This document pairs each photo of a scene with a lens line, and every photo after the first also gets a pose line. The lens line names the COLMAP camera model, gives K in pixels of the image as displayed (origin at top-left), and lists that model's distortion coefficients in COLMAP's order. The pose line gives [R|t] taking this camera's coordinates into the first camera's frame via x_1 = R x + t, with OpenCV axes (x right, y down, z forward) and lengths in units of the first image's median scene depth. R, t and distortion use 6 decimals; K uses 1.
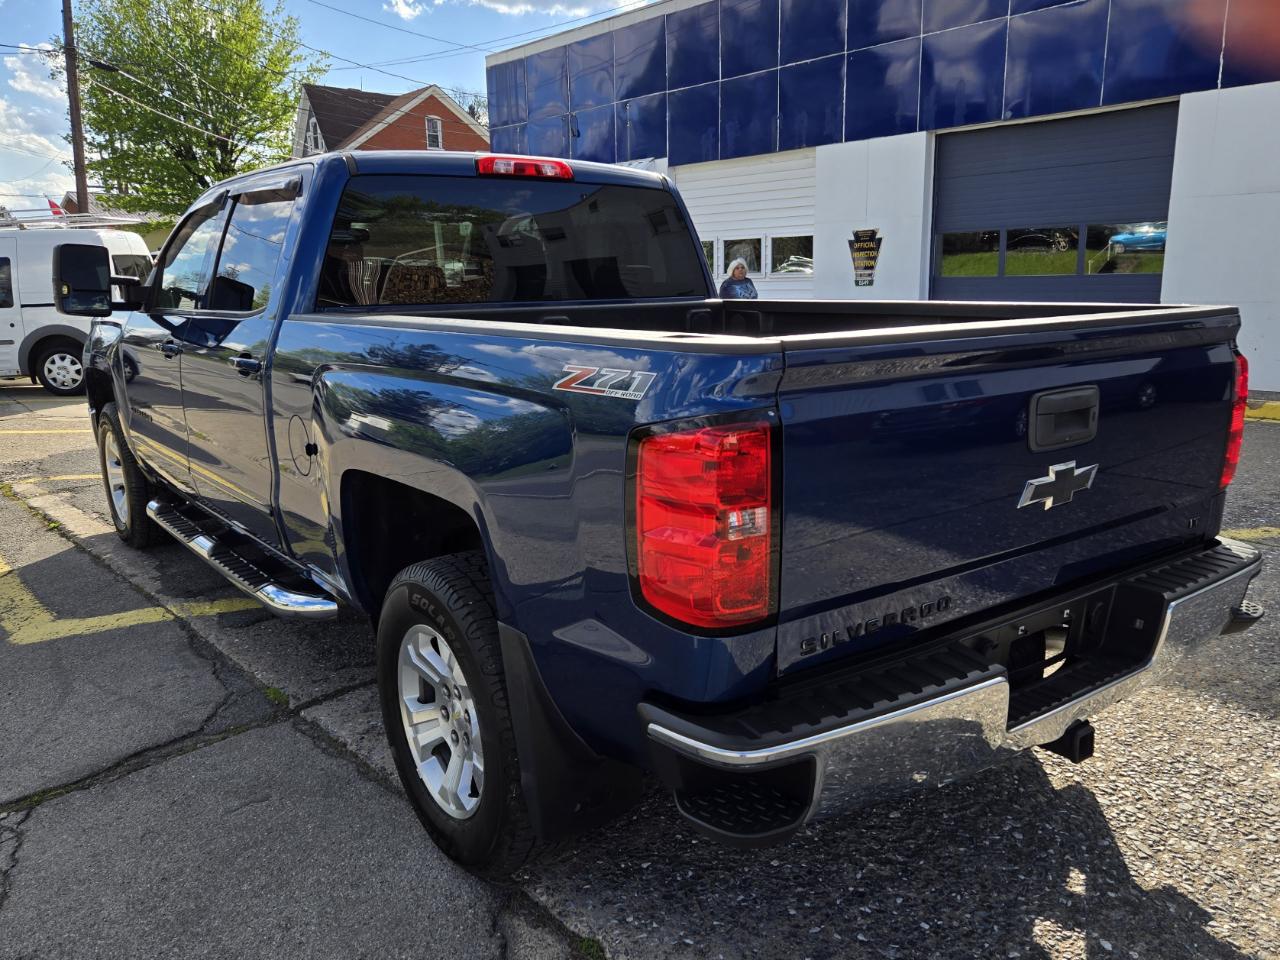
lens RADIAL K [[1000.2, 0, 691.3], [0, 1000.2, 510.4], [0, 0, 1]] dist [0.050110, -0.008560]
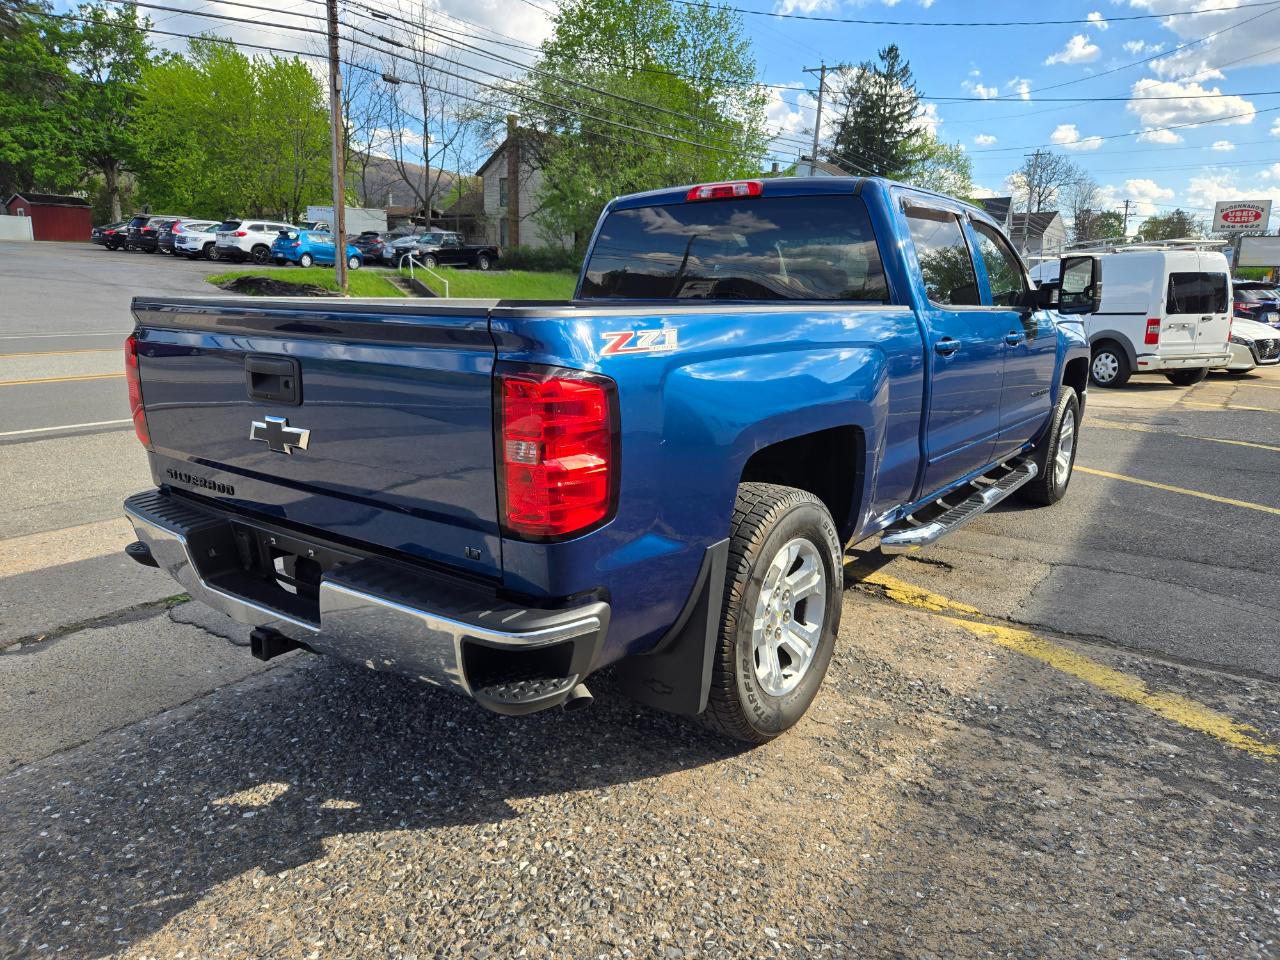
lens RADIAL K [[860.3, 0, 662.8], [0, 860.3, 481.8], [0, 0, 1]] dist [0.066955, -0.047366]
pose [[0.263762, 0.220229, -0.939111, 0.277178], [-0.236195, 0.958695, 0.158483, -0.046217], [0.935223, 0.180011, 0.304884, 0.206095]]
